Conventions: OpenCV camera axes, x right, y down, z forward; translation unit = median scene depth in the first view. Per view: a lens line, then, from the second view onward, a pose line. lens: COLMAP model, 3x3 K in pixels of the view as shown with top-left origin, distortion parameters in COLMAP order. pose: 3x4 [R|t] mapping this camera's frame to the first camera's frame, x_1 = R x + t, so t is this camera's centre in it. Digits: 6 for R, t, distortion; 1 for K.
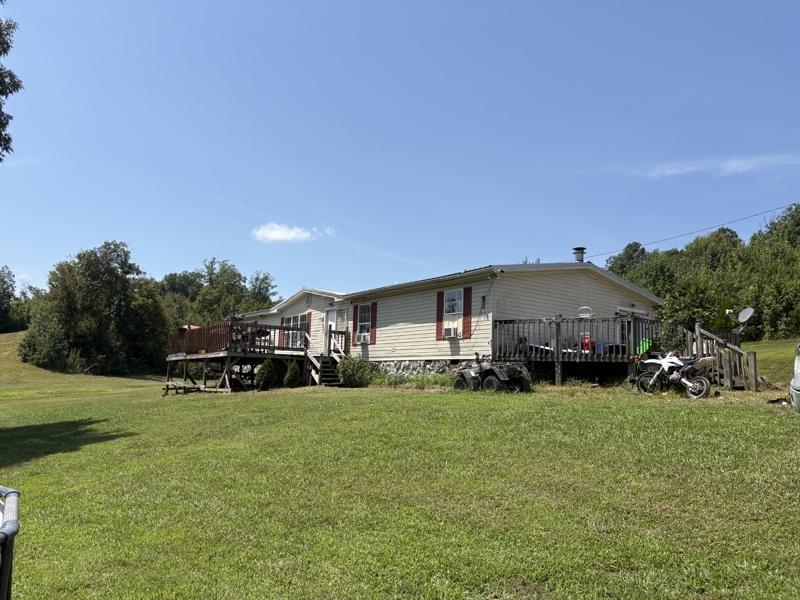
lens RADIAL K [[606.5, 0, 400.0], [0, 606.5, 299.0], [0, 0, 1]] dist [0.004577, 0.003366]
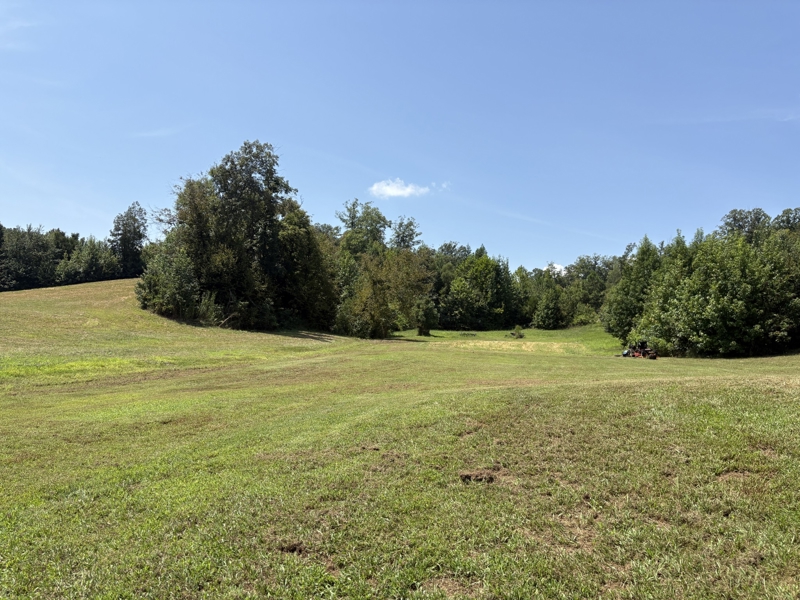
lens RADIAL K [[606.5, 0, 400.7], [0, 606.5, 300.2], [0, 0, 1]] dist [0.004577, 0.003366]
pose [[0.981560, 0.016415, -0.190450, -0.164904], [-0.003398, 0.997647, 0.068478, 0.039216], [0.191126, -0.066568, 0.979306, 0.320485]]
